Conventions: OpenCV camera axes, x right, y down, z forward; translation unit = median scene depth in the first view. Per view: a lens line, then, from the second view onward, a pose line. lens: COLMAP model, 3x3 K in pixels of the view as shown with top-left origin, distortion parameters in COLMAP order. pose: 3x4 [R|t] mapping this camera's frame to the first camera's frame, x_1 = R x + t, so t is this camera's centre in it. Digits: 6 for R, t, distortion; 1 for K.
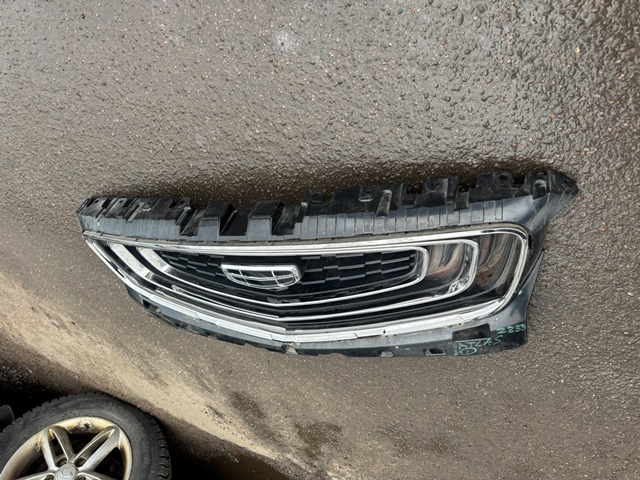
lens RADIAL K [[452.4, 0, 320.0], [0, 452.4, 240.0], [0, 0, 1]] dist [0.047934, -0.083357]
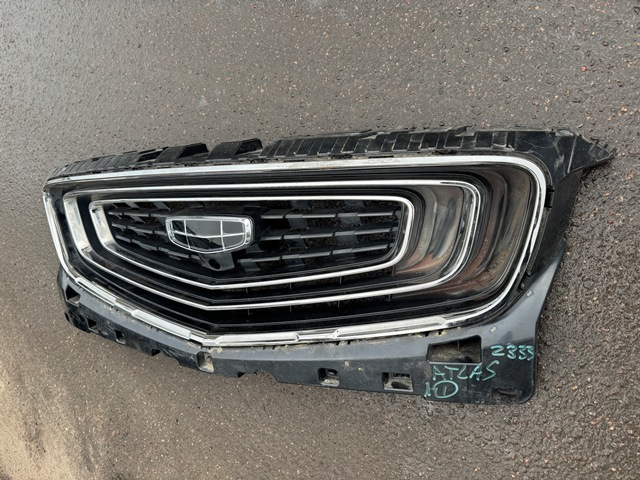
lens RADIAL K [[445.4, 0, 324.6], [0, 445.4, 241.3], [0, 0, 1]] dist [0.033583, -0.041362]
pose [[0.960271, 0.261040, -0.098683, 0.161608], [-0.277024, 0.848899, -0.450142, 0.413606], [-0.033733, 0.459596, 0.887487, 0.313484]]
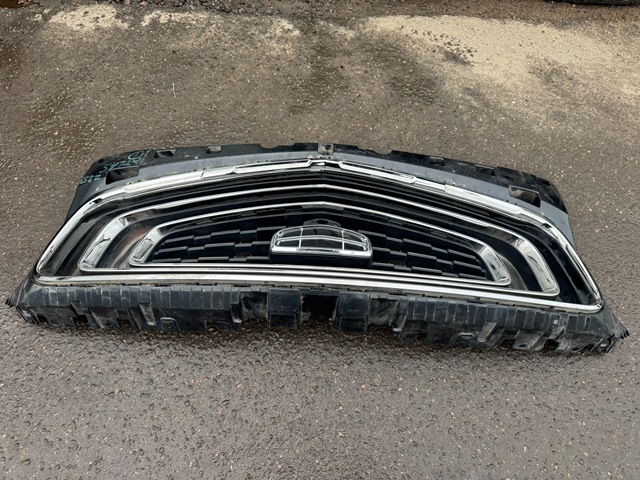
lens RADIAL K [[452.4, 0, 320.0], [0, 452.4, 240.0], [0, 0, 1]] dist [0.047934, -0.083357]
pose [[-0.906497, -0.084603, 0.413649, -0.521575], [0.060427, -0.995629, -0.071211, 0.151372], [0.417866, -0.039557, 0.907647, 0.215042]]
